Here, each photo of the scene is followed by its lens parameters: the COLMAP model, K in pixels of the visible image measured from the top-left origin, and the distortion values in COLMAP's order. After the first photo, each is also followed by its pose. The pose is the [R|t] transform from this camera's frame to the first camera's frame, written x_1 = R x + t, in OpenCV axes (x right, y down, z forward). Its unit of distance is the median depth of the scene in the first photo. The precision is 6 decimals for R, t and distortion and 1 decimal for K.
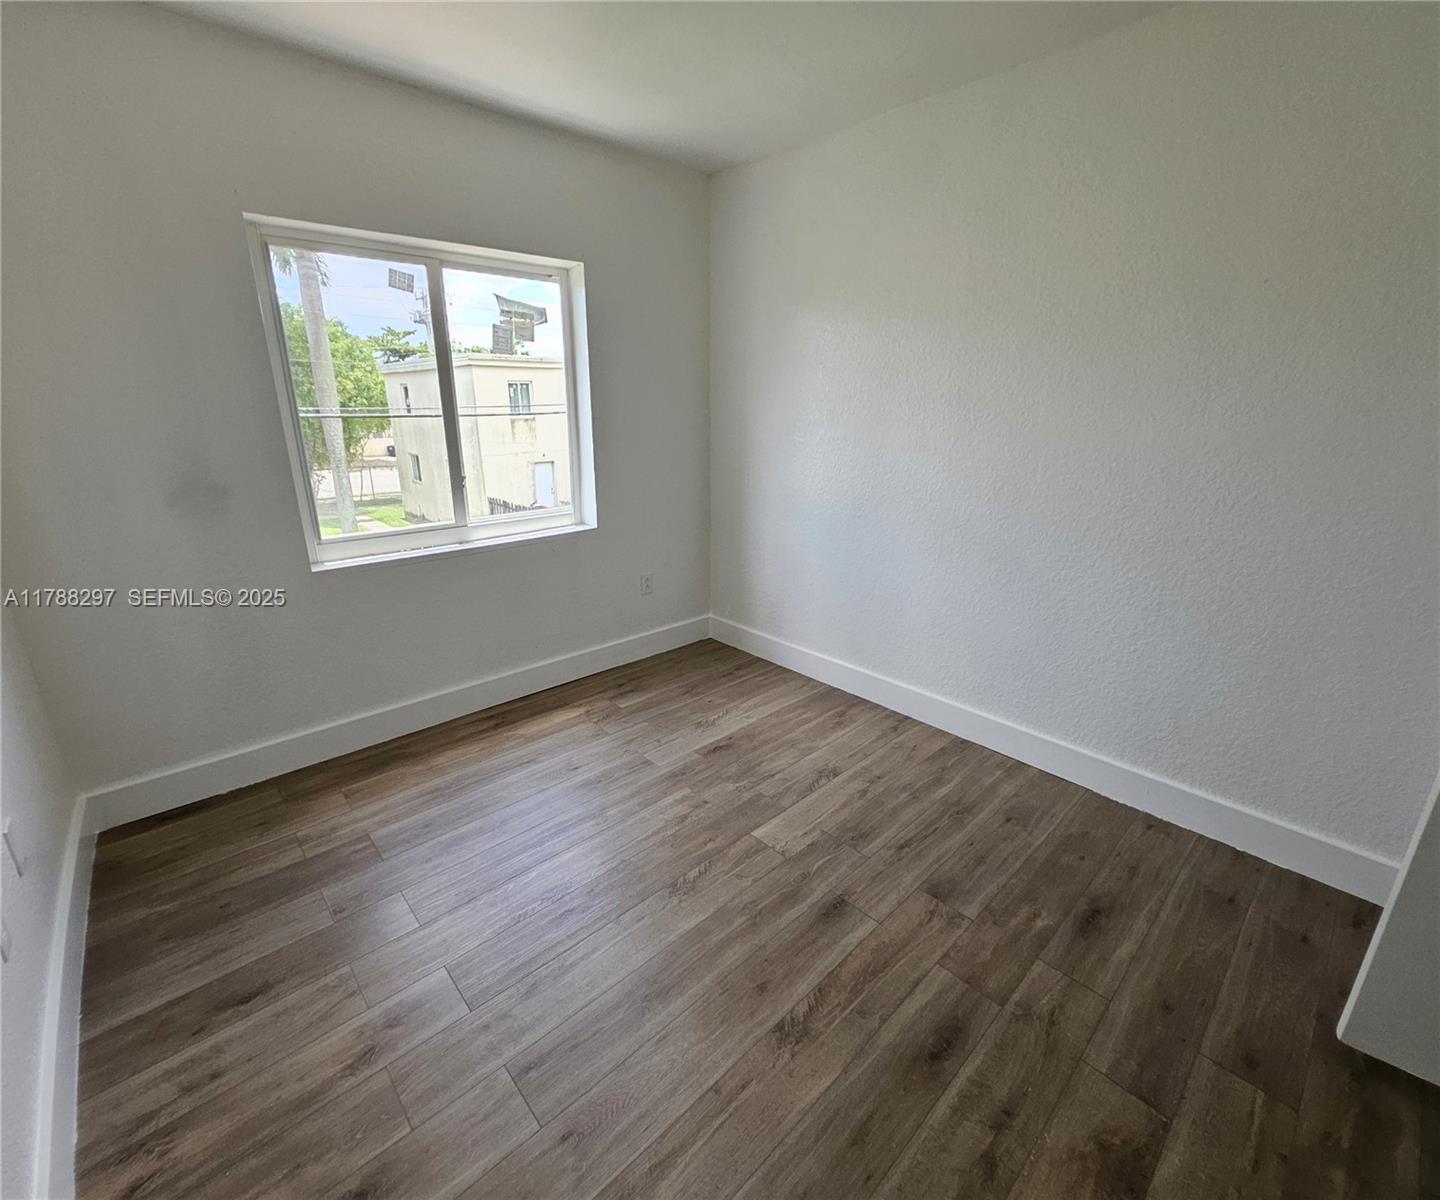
lens RADIAL K [[625.2, 0, 710.4], [0, 625.2, 594.6], [0, 0, 1]] dist [0.003972, -0.001814]
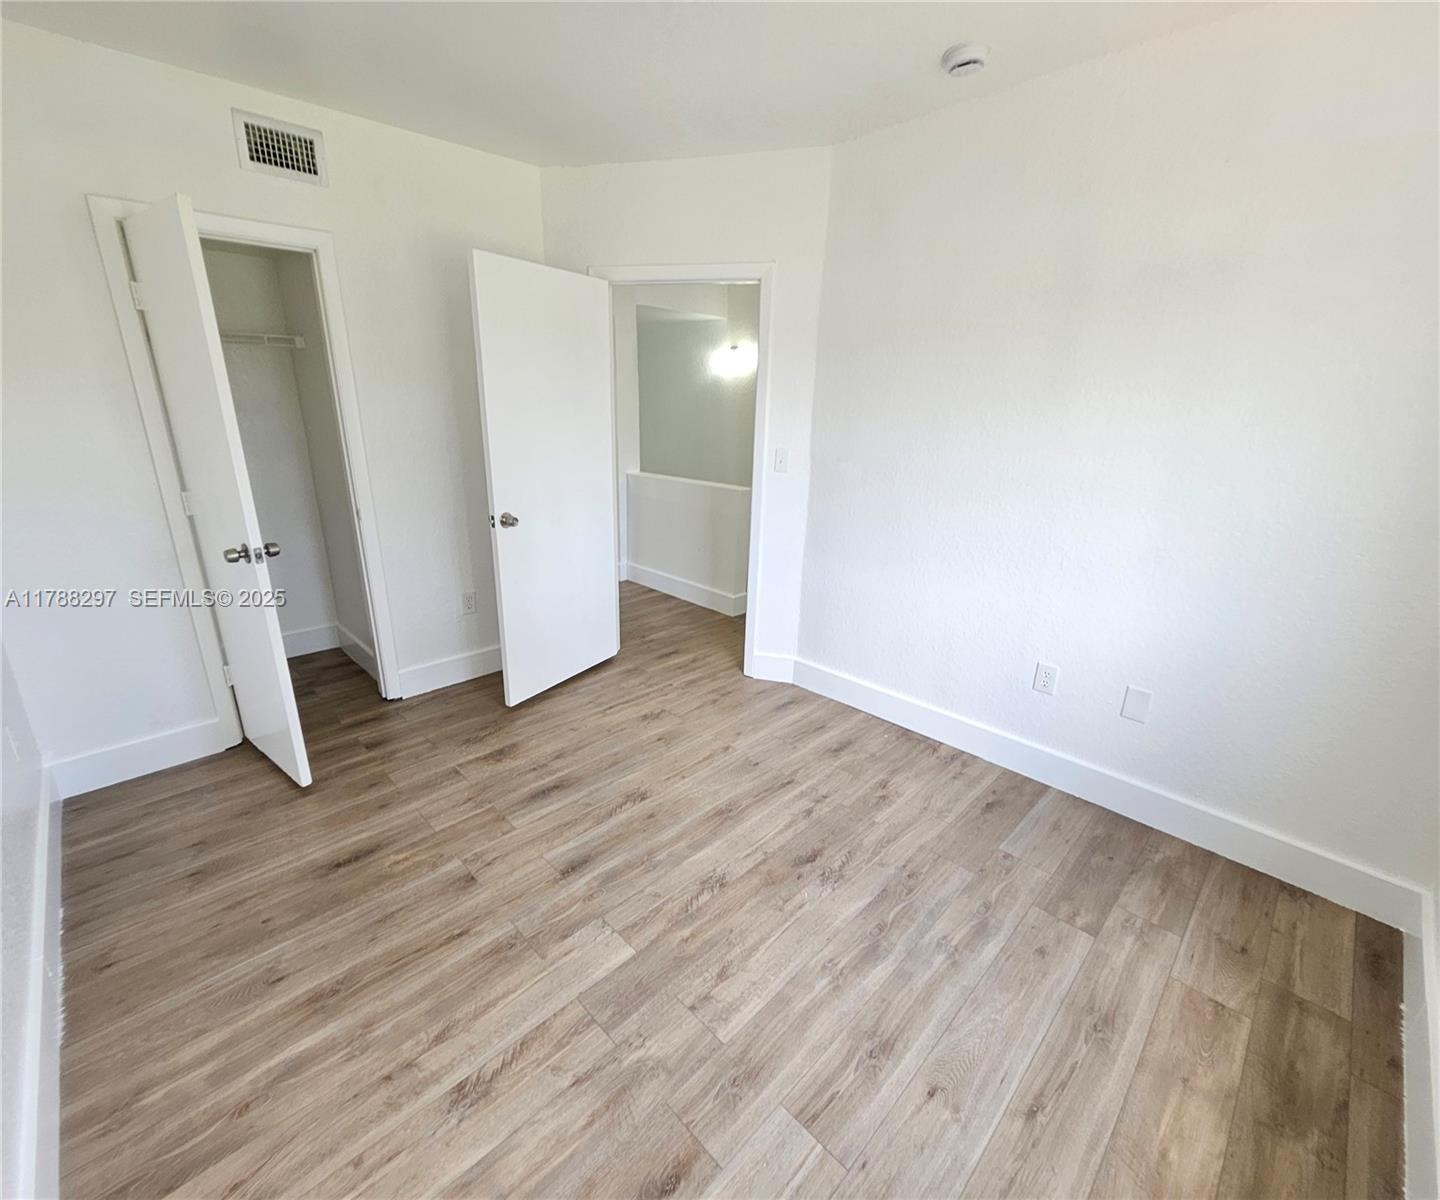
lens RADIAL K [[625.2, 0, 710.4], [0, 625.2, 594.6], [0, 0, 1]] dist [0.003972, -0.001814]
pose [[-0.999209, -0.006268, -0.039258, 0.003970], [-0.027535, 0.821399, 0.569689, -0.485639], [0.028675, 0.570319, -0.820922, 1.498112]]
